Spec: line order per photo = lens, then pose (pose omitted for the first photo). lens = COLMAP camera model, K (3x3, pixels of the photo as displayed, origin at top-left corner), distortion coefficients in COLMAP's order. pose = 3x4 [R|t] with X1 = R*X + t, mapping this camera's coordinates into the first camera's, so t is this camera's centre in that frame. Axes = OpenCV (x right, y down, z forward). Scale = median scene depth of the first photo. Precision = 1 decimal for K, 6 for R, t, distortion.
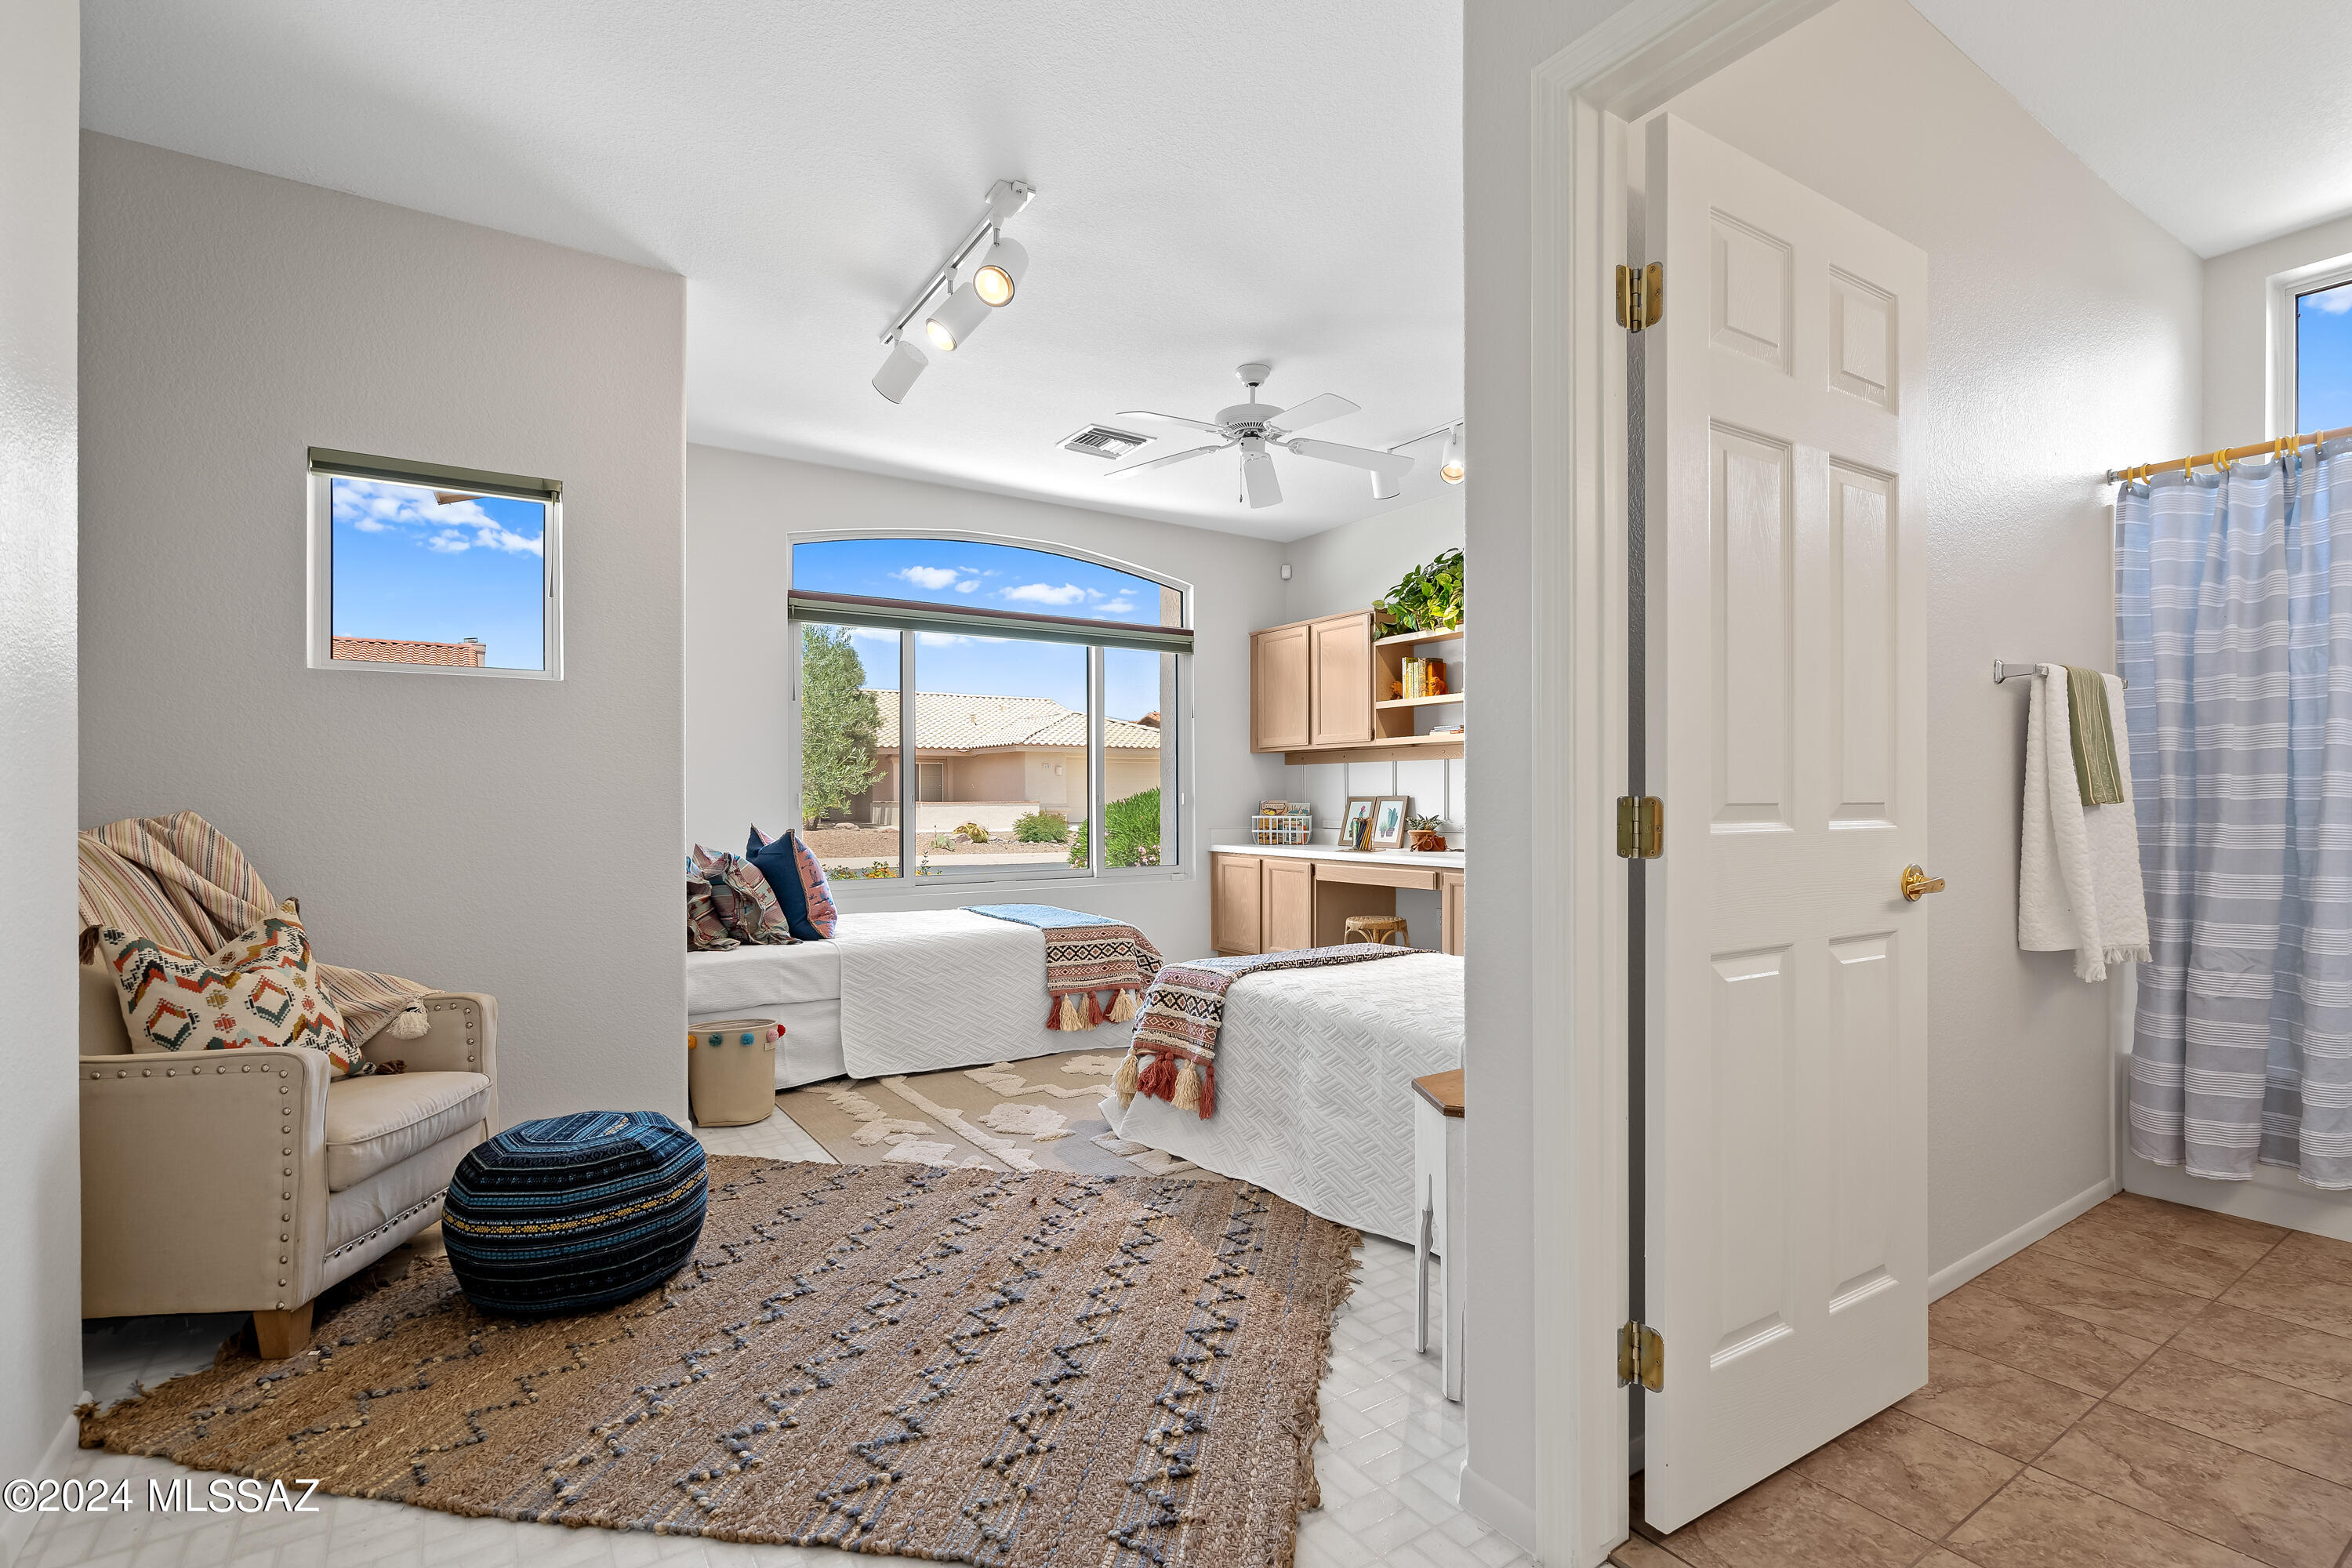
lens RADIAL K [[1082.2, 0, 1163.0], [0, 1082.2, 792.5], [0, 0, 1]] dist [-0.003502, 0.000809]
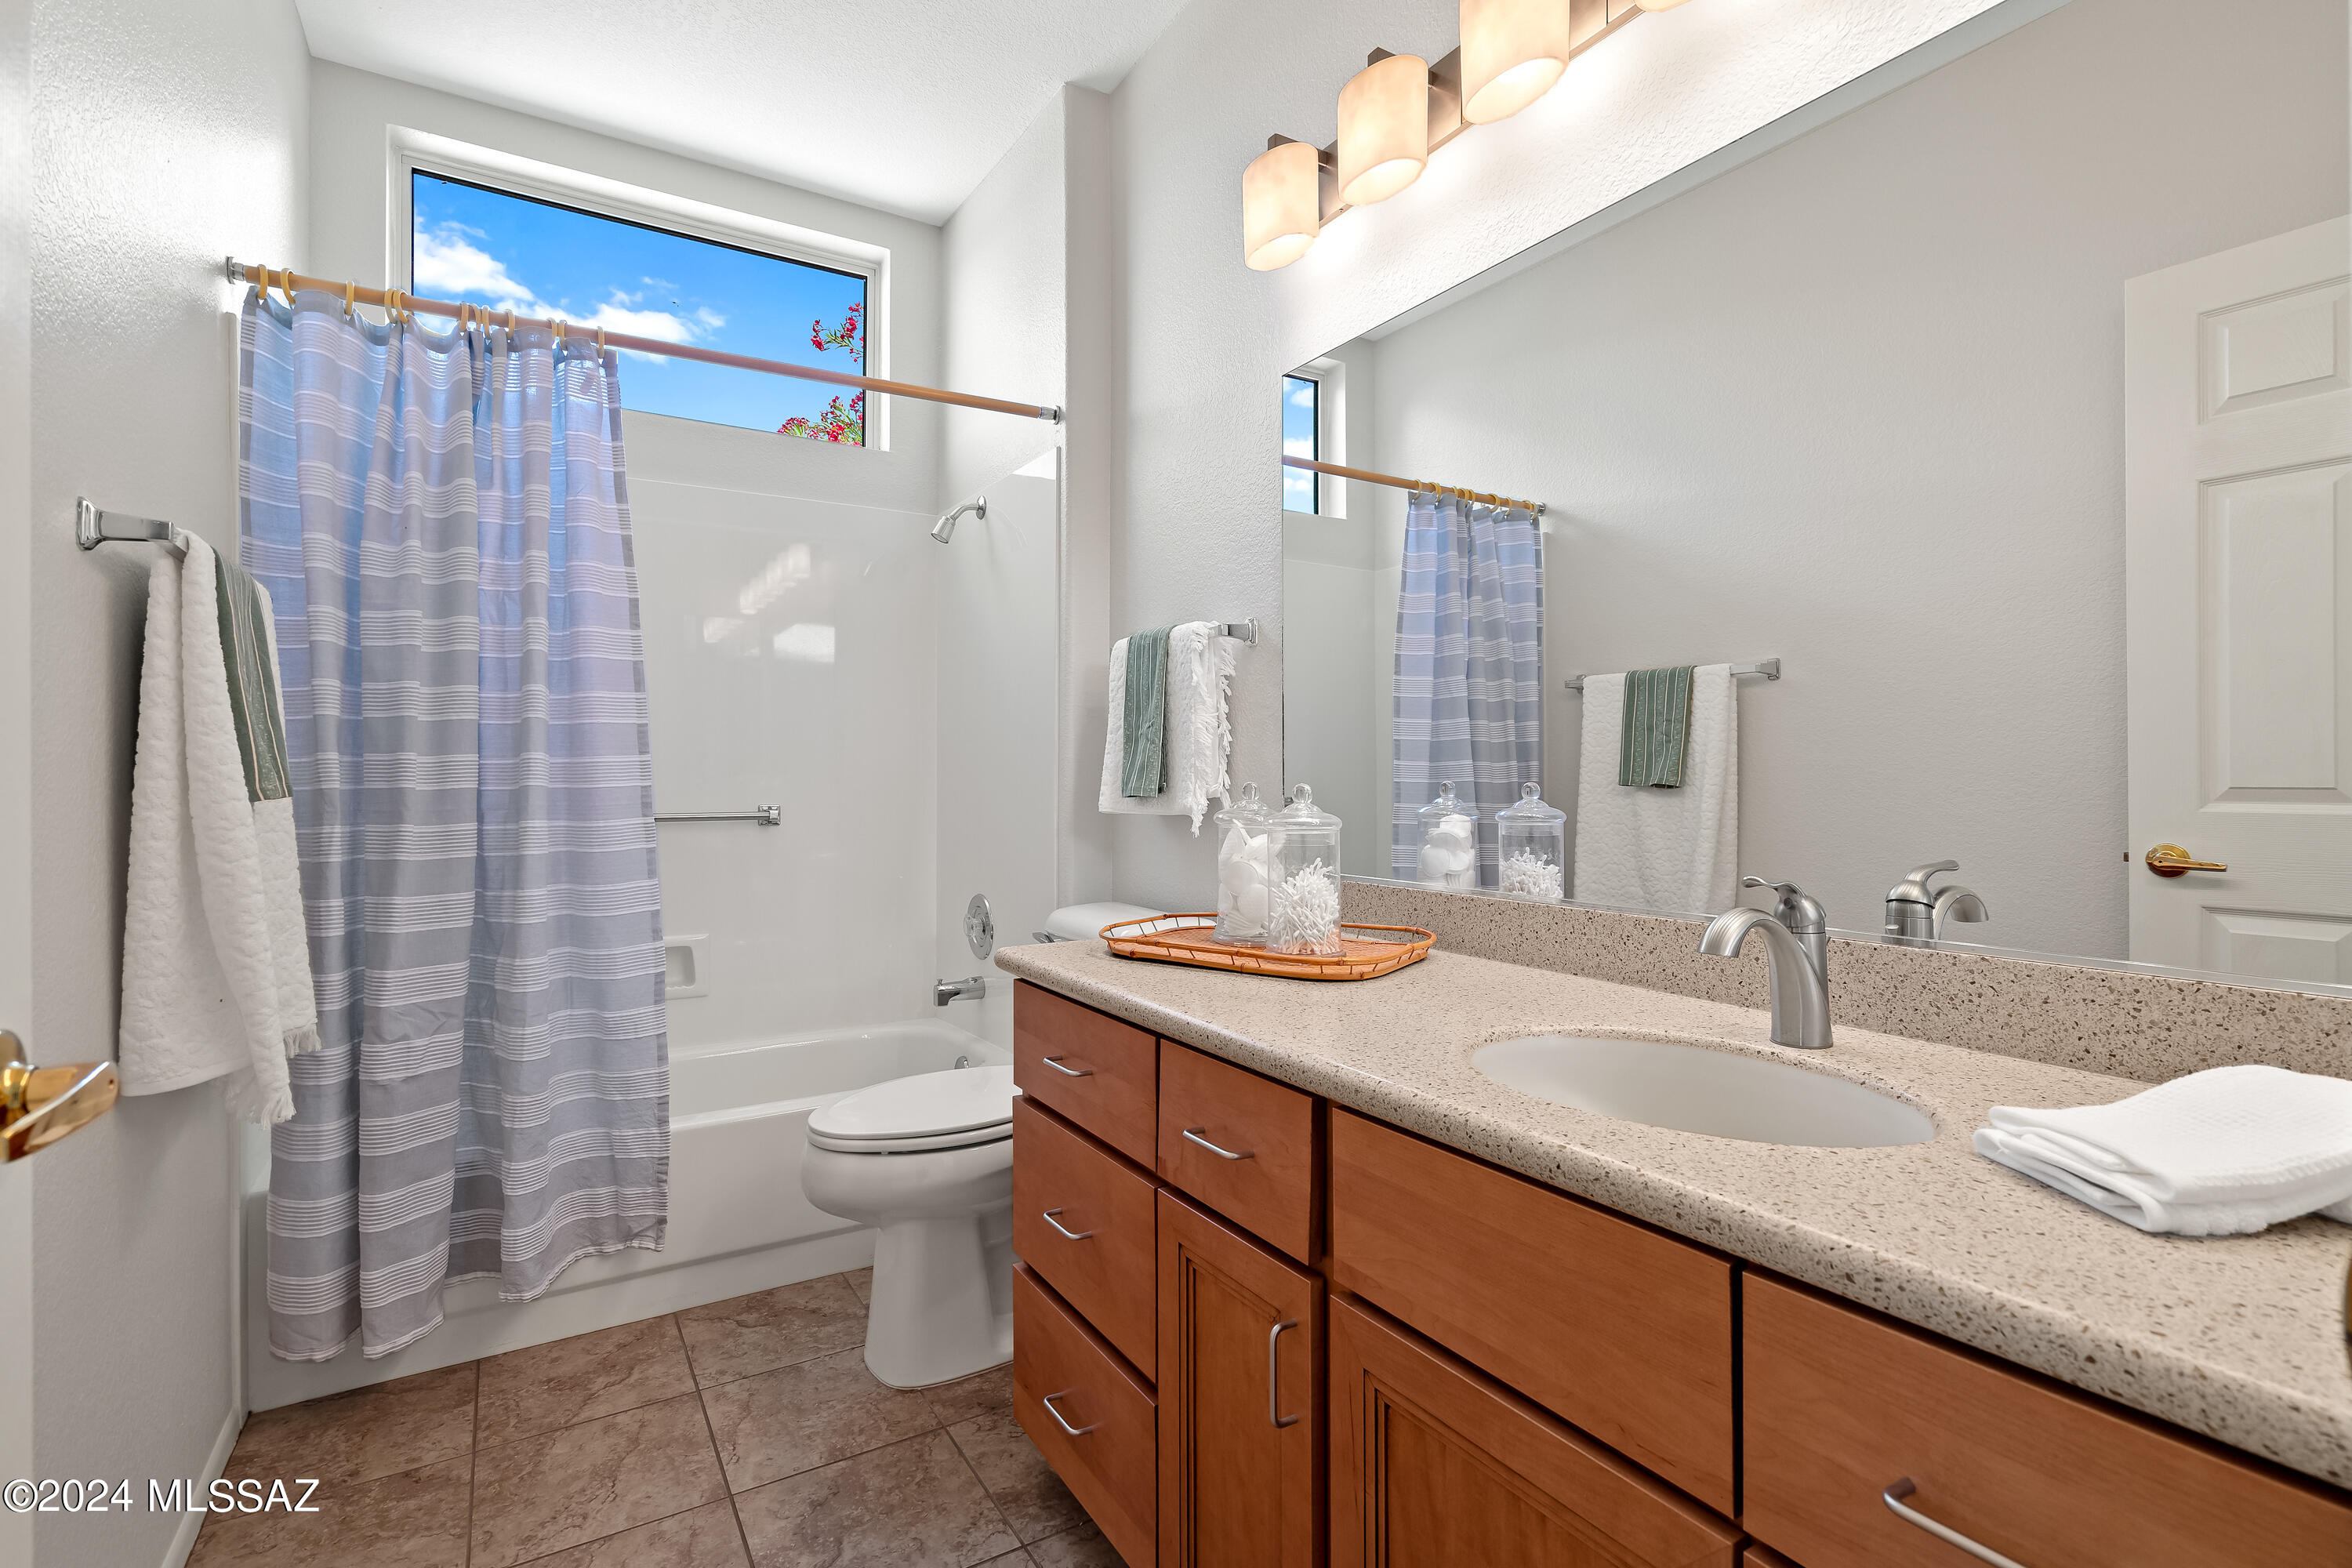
lens RADIAL K [[1082.2, 0, 1165.8], [0, 1082.2, 776.6], [0, 0, 1]] dist [-0.003502, 0.000809]
pose [[0.021819, 0.001570, 0.999761, 0.294545], [-0.003191, 0.999994, -0.001501, -0.002498], [-0.999757, -0.003157, 0.021824, 0.489234]]
